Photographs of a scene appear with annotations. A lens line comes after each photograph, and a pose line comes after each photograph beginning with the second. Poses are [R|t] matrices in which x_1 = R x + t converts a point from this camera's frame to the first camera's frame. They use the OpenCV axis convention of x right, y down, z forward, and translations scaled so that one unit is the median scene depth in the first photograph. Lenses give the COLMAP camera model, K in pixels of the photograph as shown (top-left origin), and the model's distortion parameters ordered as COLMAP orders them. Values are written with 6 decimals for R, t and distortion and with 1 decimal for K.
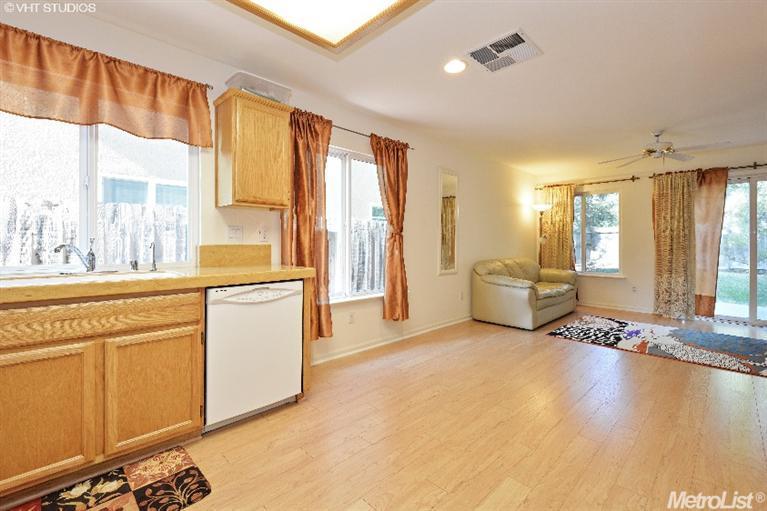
lens RADIAL K [[341.6, 0, 375.6], [0, 341.6, 245.1], [0, 0, 1]] dist [0.004371, -0.002177]
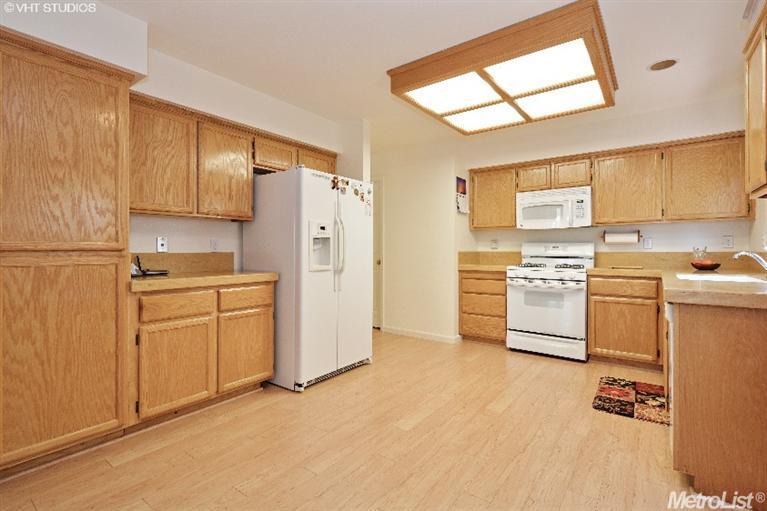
lens RADIAL K [[357.9, 0, 383.4], [0, 357.9, 250.6], [0, 0, 1]] dist [-0.017404, -0.001112]
pose [[-0.987036, -0.001990, -0.160484, 0.566780], [-0.003148, 0.999971, 0.006962, -0.009150], [0.160466, 0.007377, -0.987014, 1.885620]]
